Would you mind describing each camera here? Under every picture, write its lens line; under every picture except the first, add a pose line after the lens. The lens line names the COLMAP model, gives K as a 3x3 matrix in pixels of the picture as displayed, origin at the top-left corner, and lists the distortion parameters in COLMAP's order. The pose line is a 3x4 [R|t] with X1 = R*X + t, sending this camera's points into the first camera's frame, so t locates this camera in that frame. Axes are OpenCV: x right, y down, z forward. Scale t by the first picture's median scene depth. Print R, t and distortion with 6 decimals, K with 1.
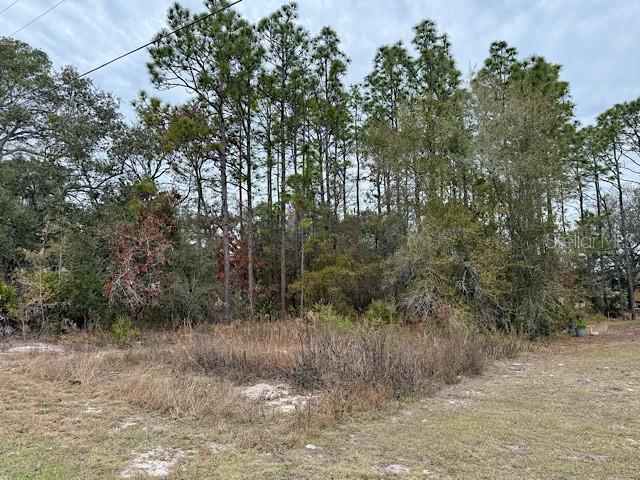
lens RADIAL K [[450.6, 0, 319.5], [0, 450.6, 236.5], [0, 0, 1]] dist [0.075074, -0.085949]
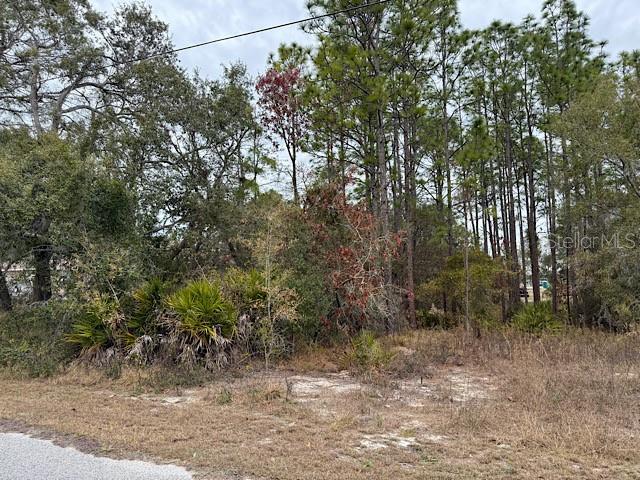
lens RADIAL K [[450.6, 0, 319.5], [0, 450.6, 236.5], [0, 0, 1]] dist [0.075074, -0.085949]
pose [[0.978570, 0.009446, 0.205696, -0.422251], [-0.010364, 0.999941, 0.003387, 0.013630], [-0.205651, -0.005446, 0.978610, 0.196541]]
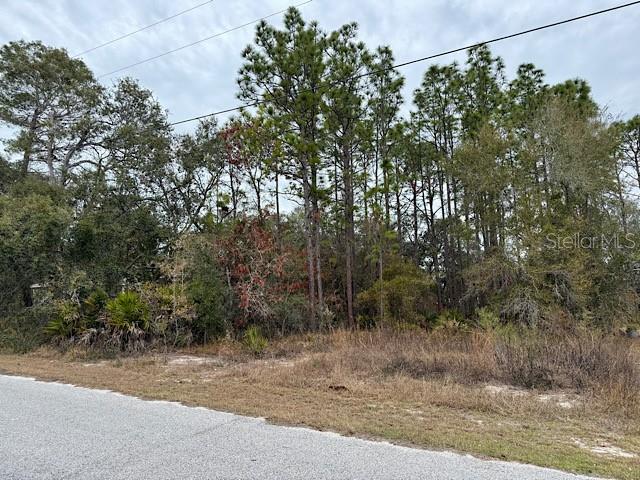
lens RADIAL K [[455.2, 0, 321.8], [0, 455.2, 239.3], [0, 0, 1]] dist [0.044768, -0.032817]
pose [[0.995519, -0.005626, 0.094396, -0.236524], [0.007105, 0.999857, -0.015346, -0.003481], [-0.094297, 0.015948, 0.995416, -0.023500]]
